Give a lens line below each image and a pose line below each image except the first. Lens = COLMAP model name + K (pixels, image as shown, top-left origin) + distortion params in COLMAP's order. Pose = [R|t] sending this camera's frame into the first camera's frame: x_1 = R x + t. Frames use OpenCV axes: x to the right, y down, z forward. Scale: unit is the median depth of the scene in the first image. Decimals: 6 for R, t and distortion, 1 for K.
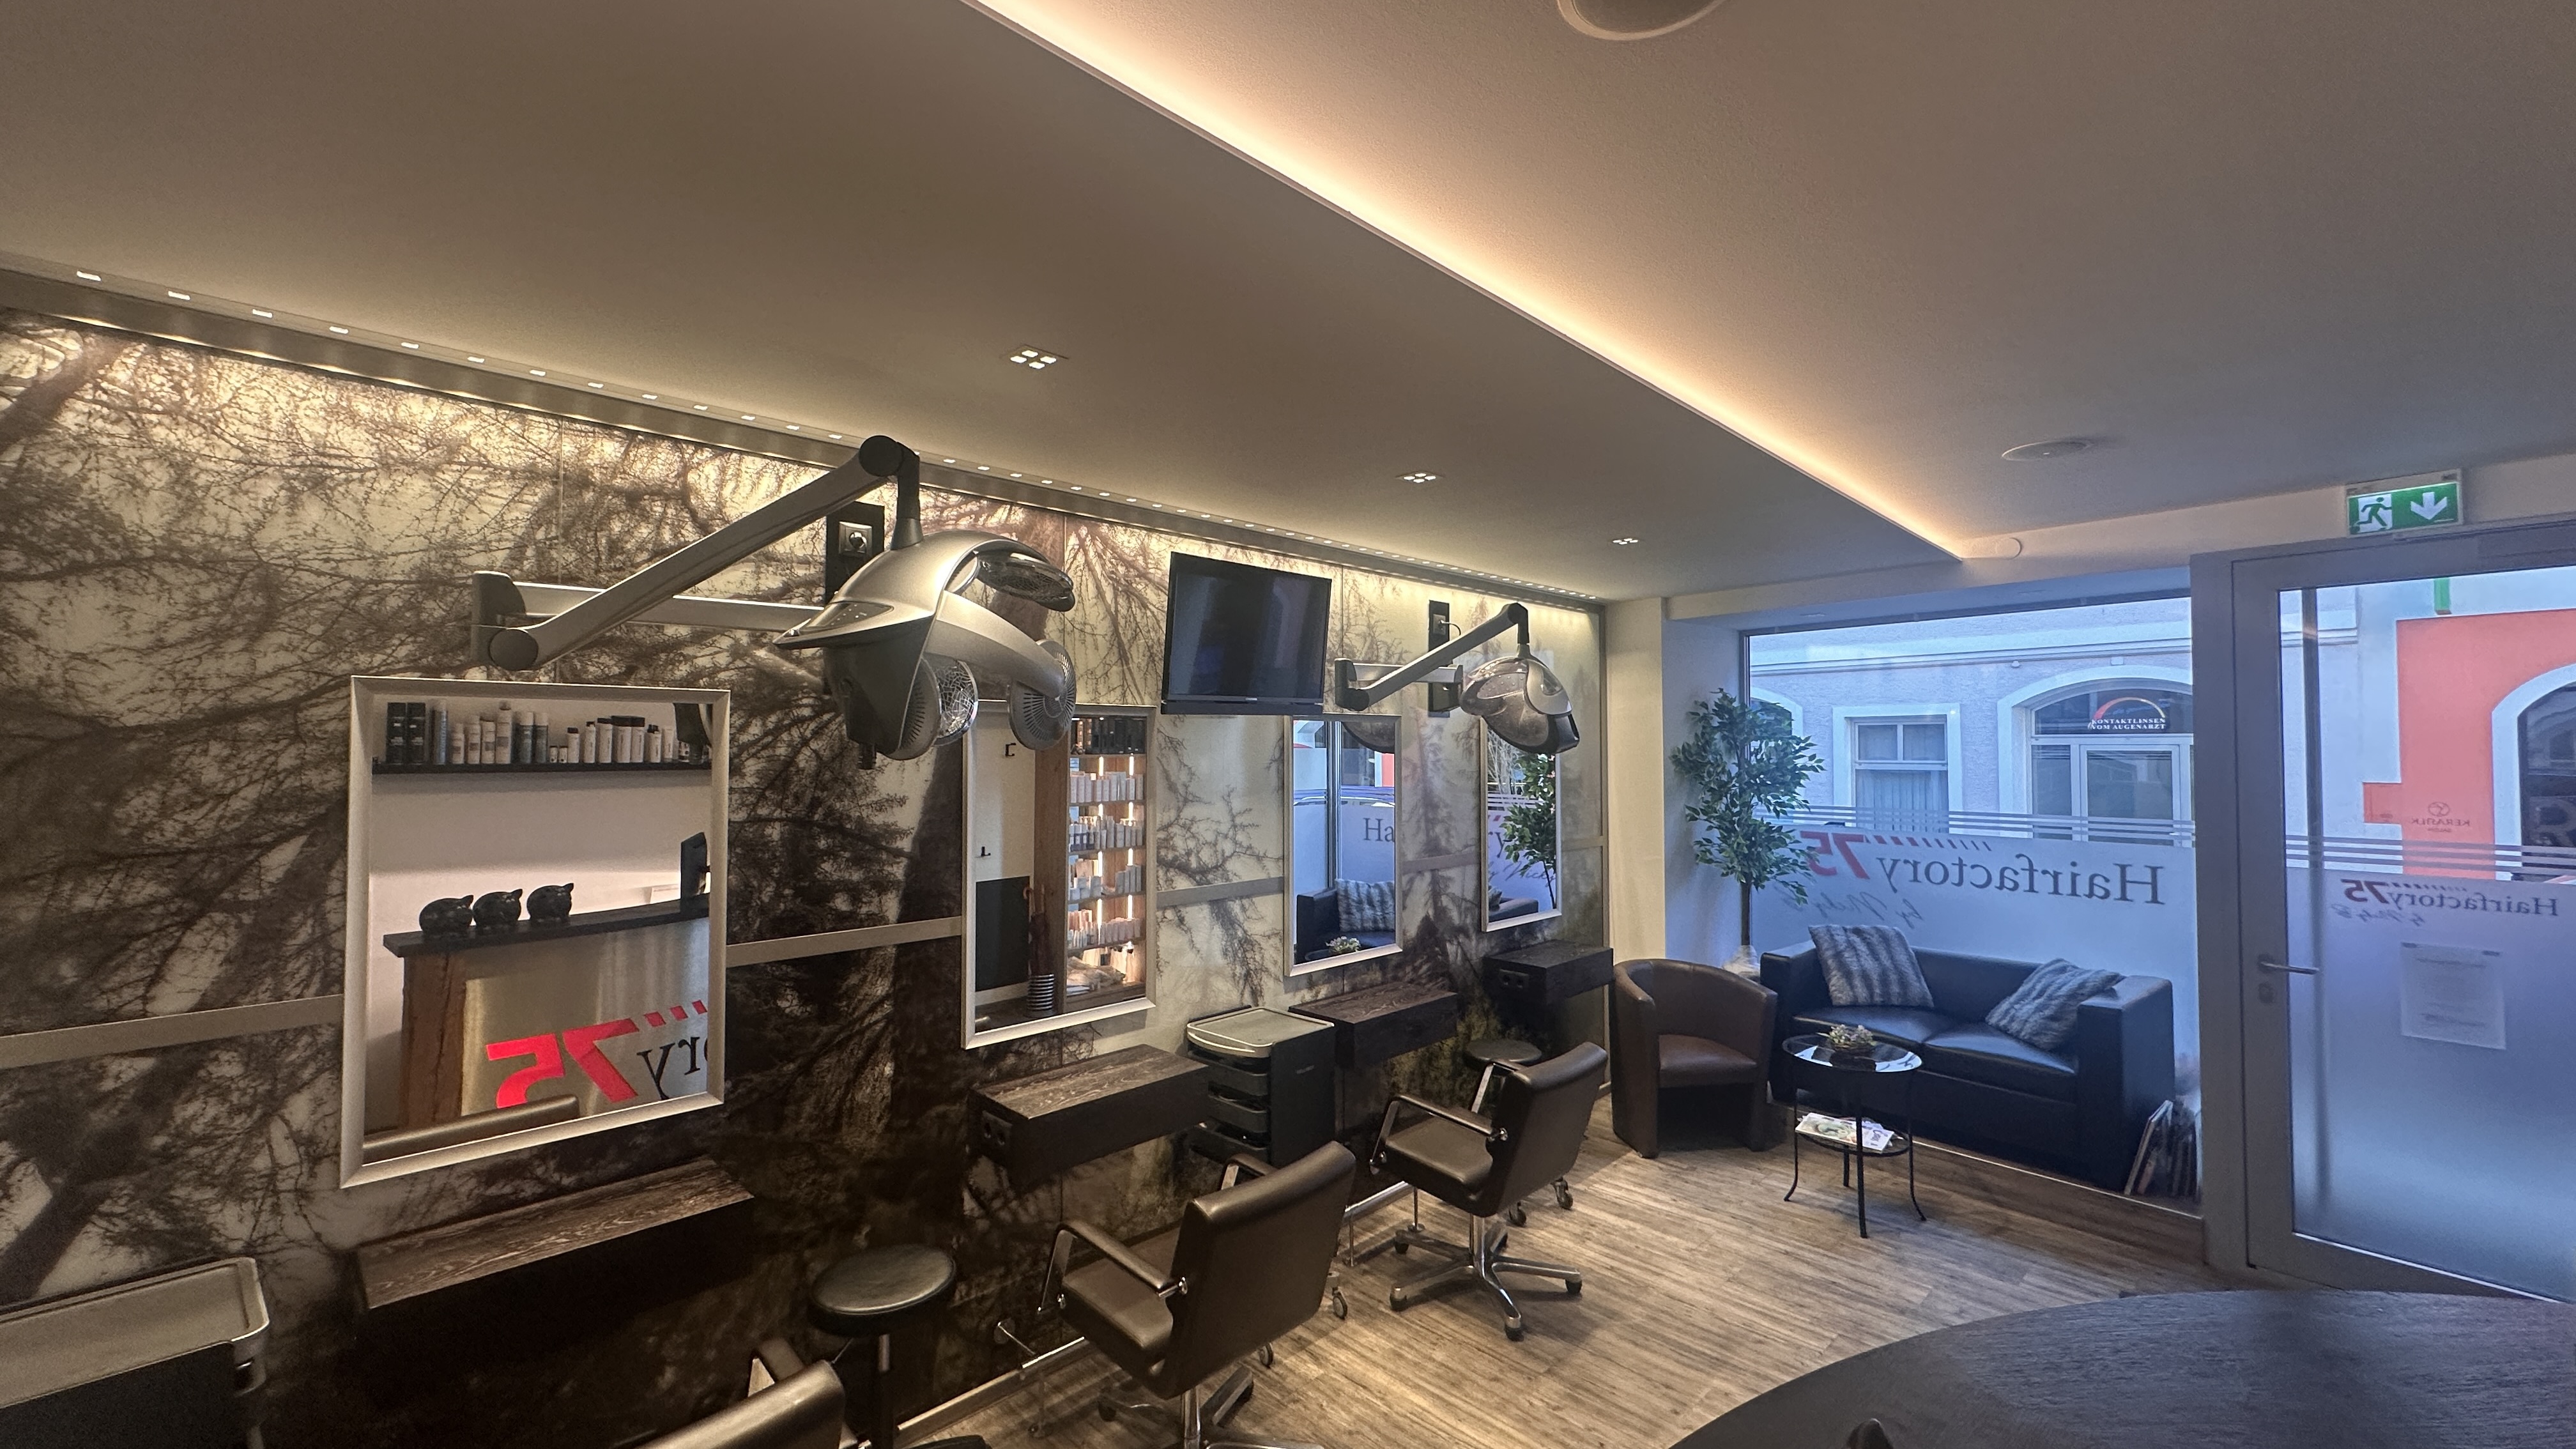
lens RADIAL K [[1028.9, 0, 1288.0], [0, 1028.9, 724.5], [0, 0, 1]] dist [-0.001735, -0.000025]
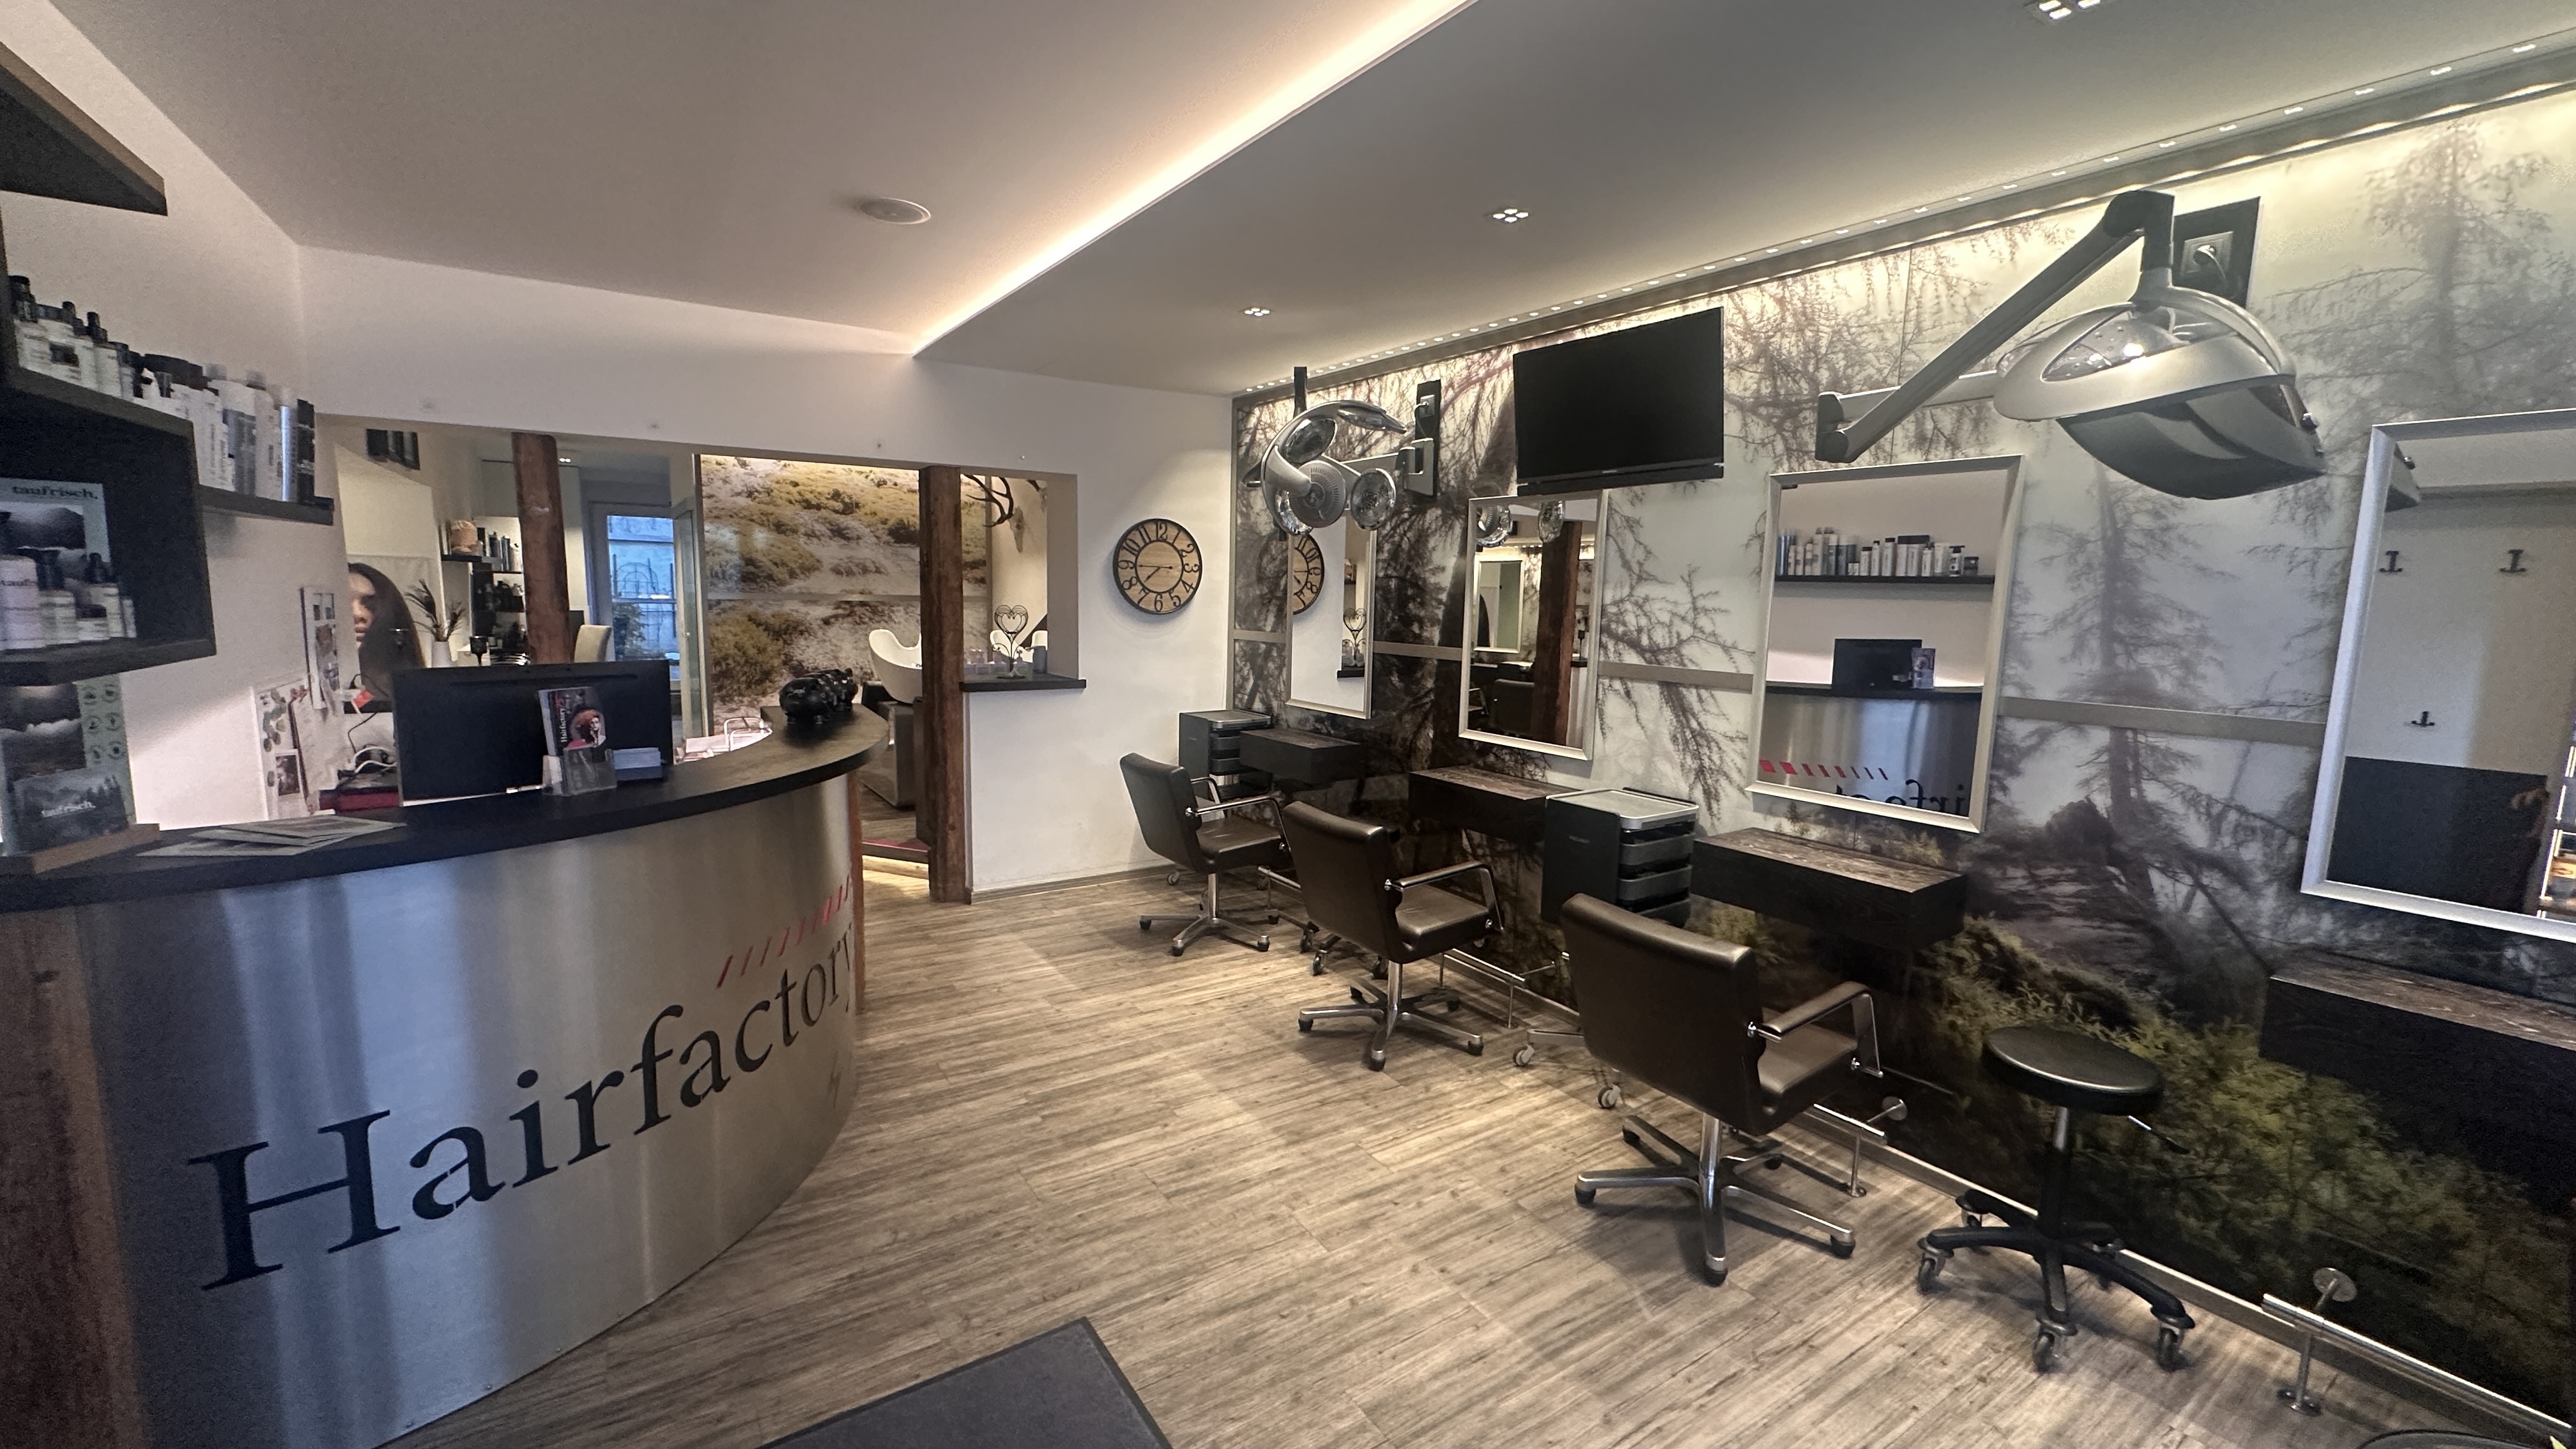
lens RADIAL K [[1028.9, 0, 1288.0], [0, 1028.9, 724.5], [0, 0, 1]] dist [-0.001735, -0.000025]
pose [[-0.187411, 0.124588, -0.974348, 0.981640], [-0.001051, 0.991898, 0.127034, 0.088086], [0.982281, 0.024832, -0.185762, 0.846734]]
